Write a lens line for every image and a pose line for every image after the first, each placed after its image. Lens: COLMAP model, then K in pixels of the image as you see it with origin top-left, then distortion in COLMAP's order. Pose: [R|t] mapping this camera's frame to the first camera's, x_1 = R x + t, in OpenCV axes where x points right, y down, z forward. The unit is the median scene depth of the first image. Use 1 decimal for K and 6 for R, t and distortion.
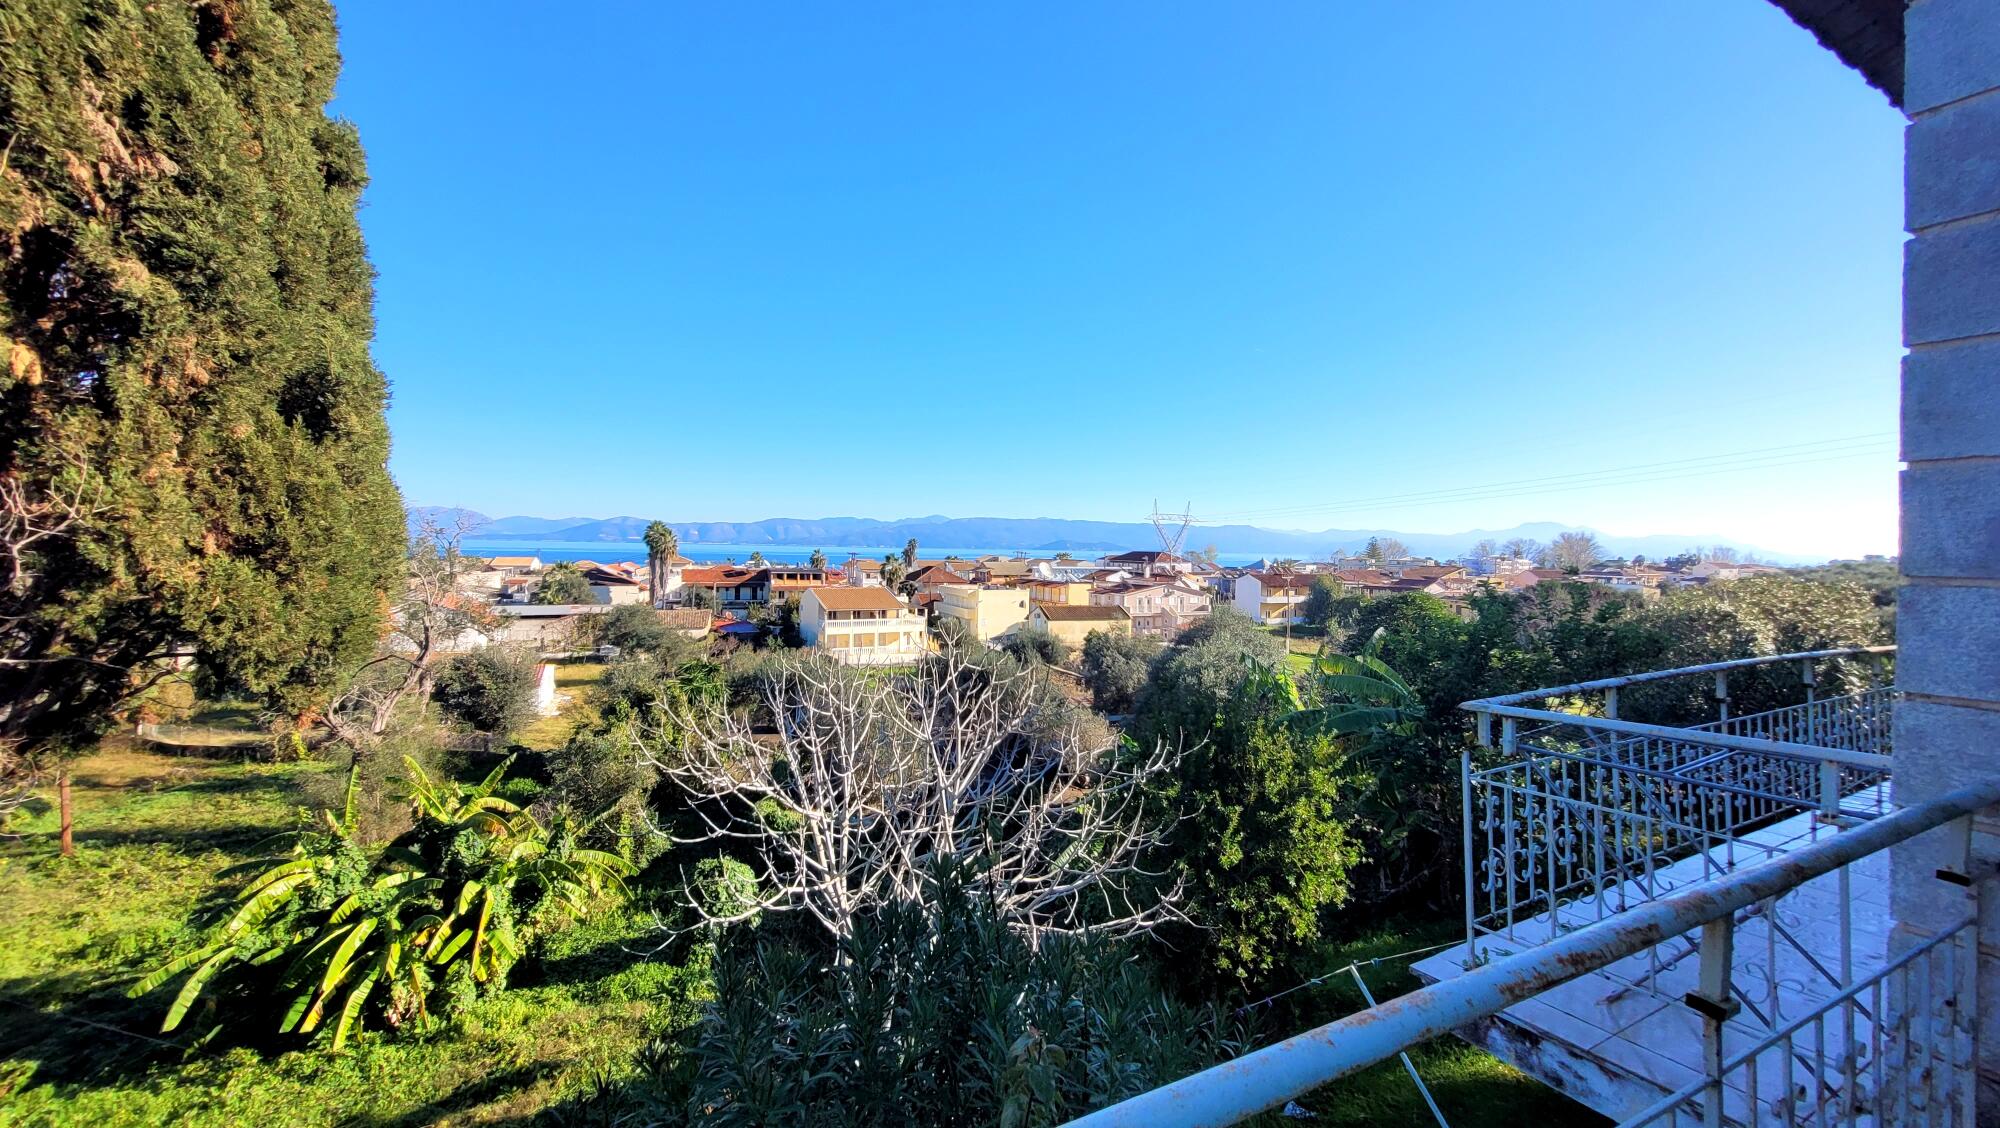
lens RADIAL K [[789.5, 0, 1004.7], [0, 789.5, 560.1], [0, 0, 1]] dist [0.011751, -0.002352]
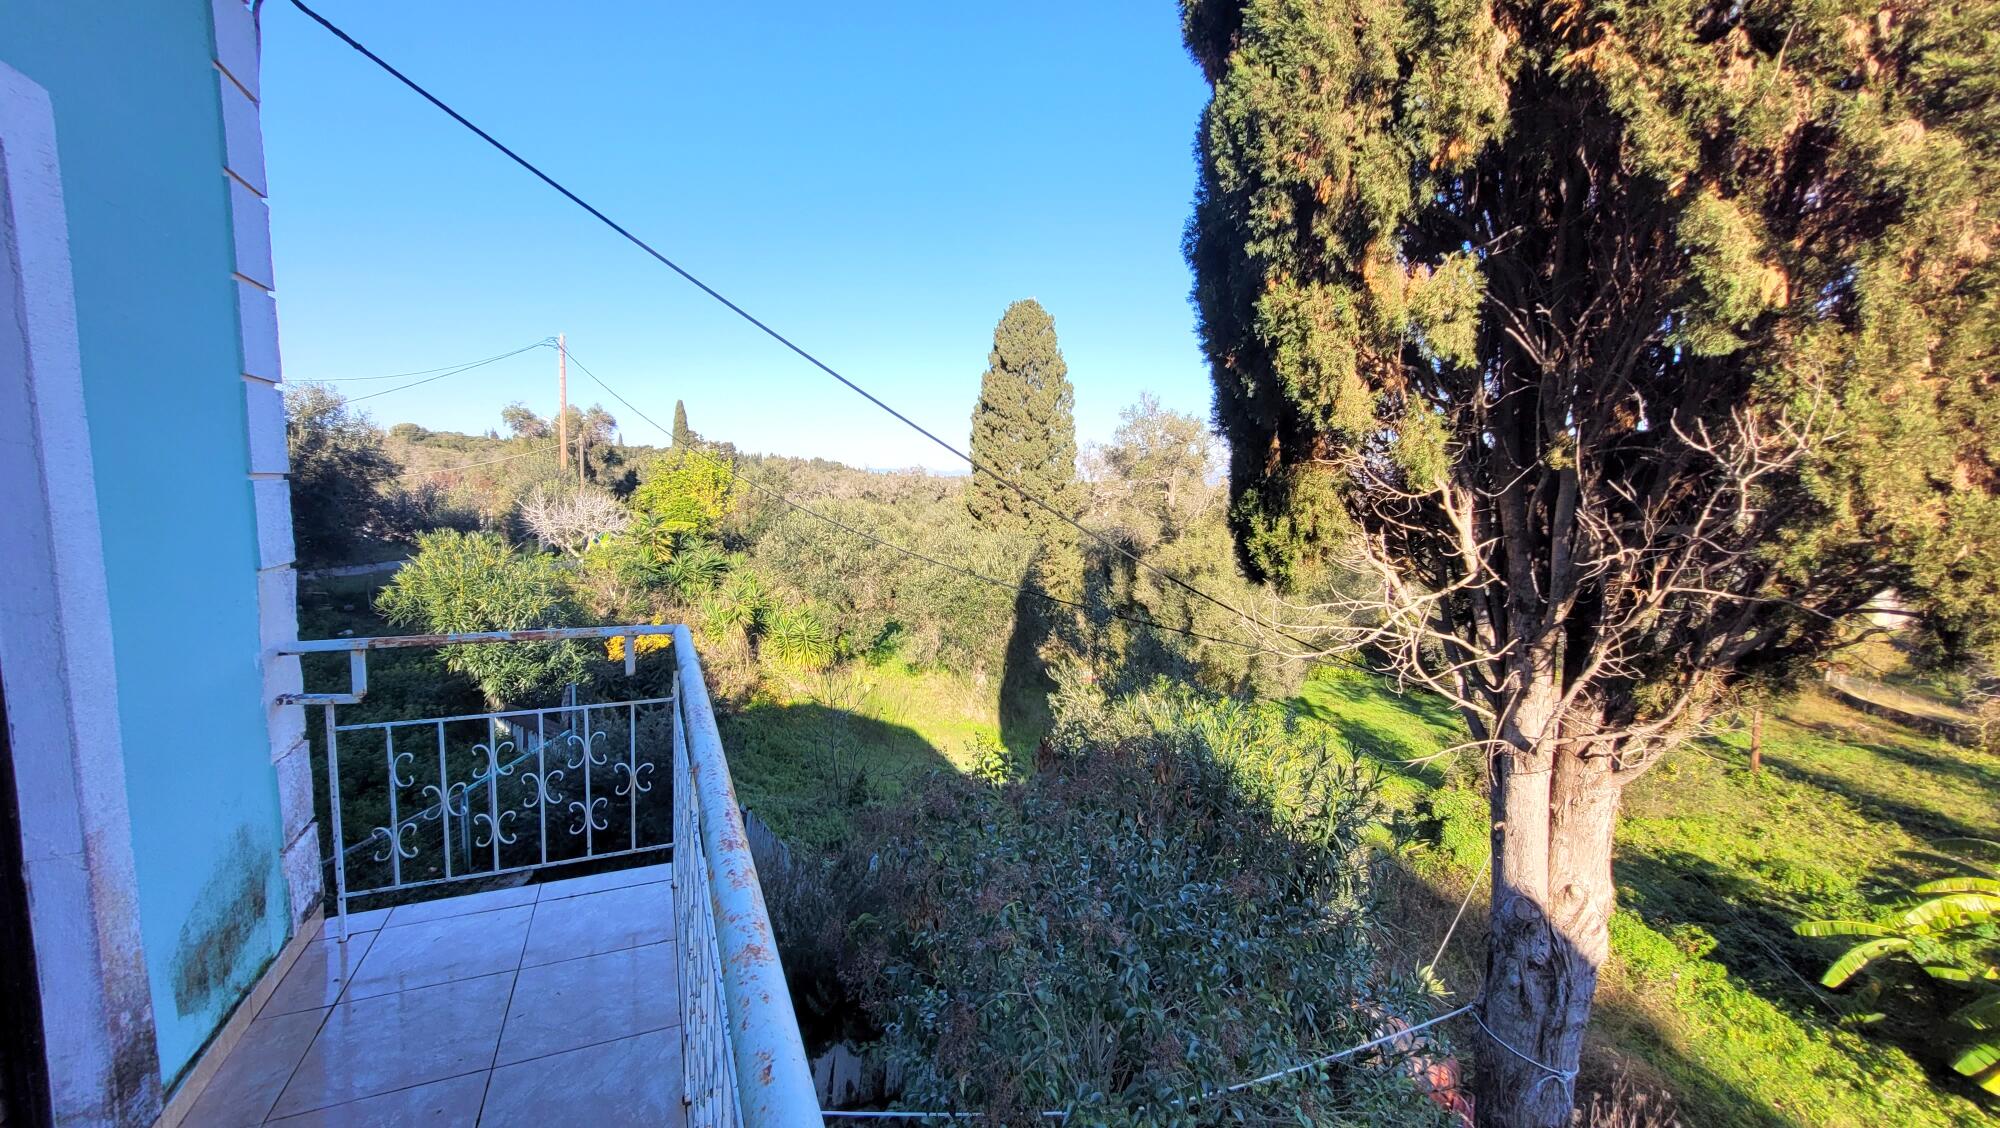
lens RADIAL K [[789.5, 0, 1004.7], [0, 789.5, 560.1], [0, 0, 1]] dist [0.011751, -0.002352]
pose [[-0.064245, 0.082678, -0.994503, -0.170942], [-0.018855, 0.996284, 0.084044, 0.013021], [0.997756, 0.024151, -0.062448, 0.135622]]
